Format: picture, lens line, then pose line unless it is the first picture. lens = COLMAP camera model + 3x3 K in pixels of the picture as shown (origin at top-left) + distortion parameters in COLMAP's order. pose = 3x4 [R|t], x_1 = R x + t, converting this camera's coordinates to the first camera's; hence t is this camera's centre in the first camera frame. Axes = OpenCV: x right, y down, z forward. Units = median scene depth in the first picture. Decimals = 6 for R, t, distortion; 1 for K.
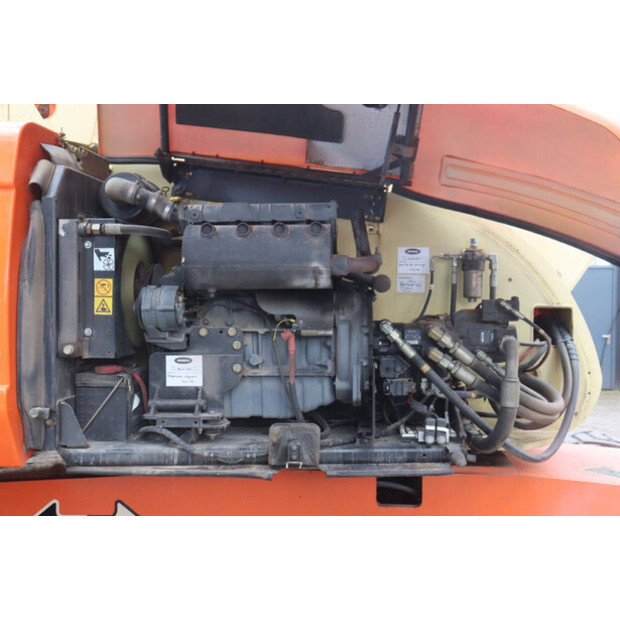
lens RADIAL K [[773.5, 0, 311.1], [0, 773.5, 305.0], [0, 0, 1]] dist [0.030236, 0.000000]
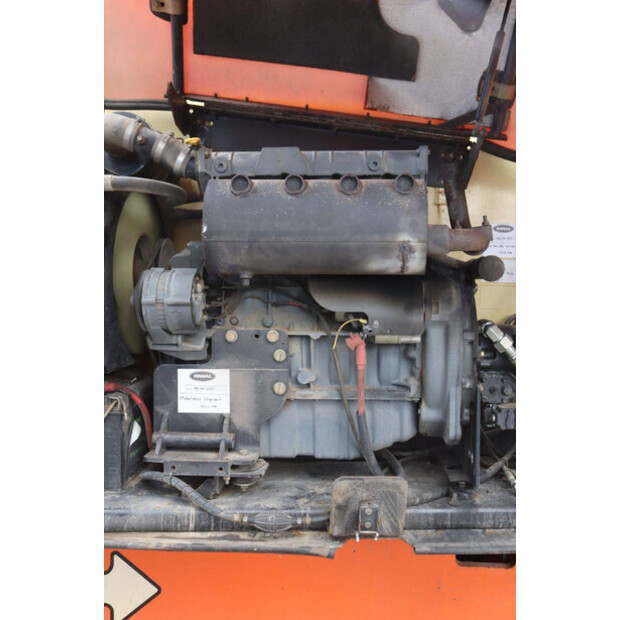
lens RADIAL K [[730.7, 0, 309.7], [0, 730.7, 314.1], [0, 0, 1]] dist [-0.016872, 0.000000]
pose [[0.999930, 0.010572, -0.005356, -0.066333], [-0.010437, 0.999639, 0.024745, -0.001444], [0.005615, -0.024688, 0.999679, 0.347661]]
